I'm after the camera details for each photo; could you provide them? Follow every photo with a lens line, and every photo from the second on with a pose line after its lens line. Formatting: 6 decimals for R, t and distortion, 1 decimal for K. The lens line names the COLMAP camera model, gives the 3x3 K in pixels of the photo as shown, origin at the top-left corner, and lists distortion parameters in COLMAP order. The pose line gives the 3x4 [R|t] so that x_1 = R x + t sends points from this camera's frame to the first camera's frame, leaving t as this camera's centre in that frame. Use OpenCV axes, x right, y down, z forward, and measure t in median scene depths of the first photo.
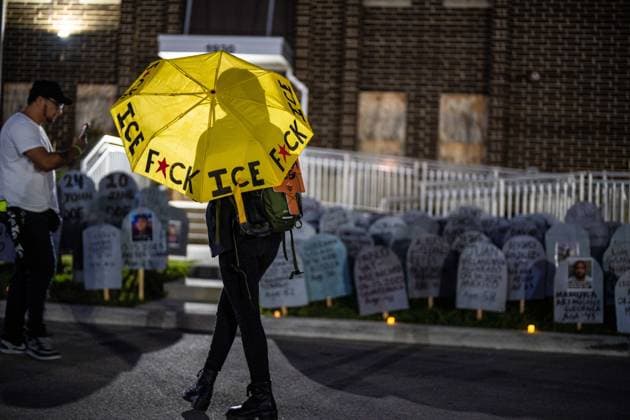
lens RADIAL K [[867.5, 0, 315.0], [0, 867.5, 210.0], [0, 0, 1]] dist [-0.004938, 0.010716]
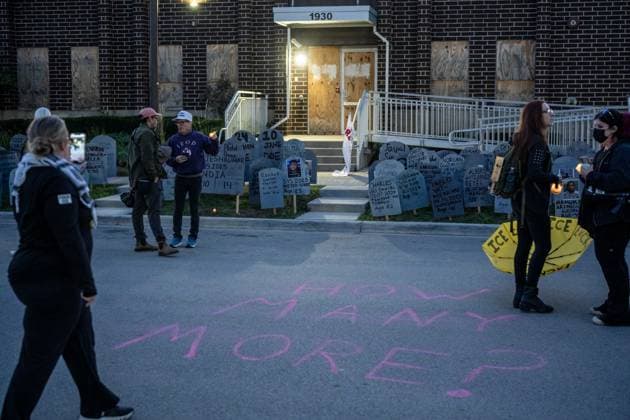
lens RADIAL K [[867.5, 0, 315.0], [0, 867.5, 210.0], [0, 0, 1]] dist [-0.004938, 0.010716]
pose [[0.995376, -0.032541, -0.090376, -0.011310], [0.042254, 0.993282, 0.107729, -0.039037], [0.086263, -0.111049, 0.990064, -0.305534]]
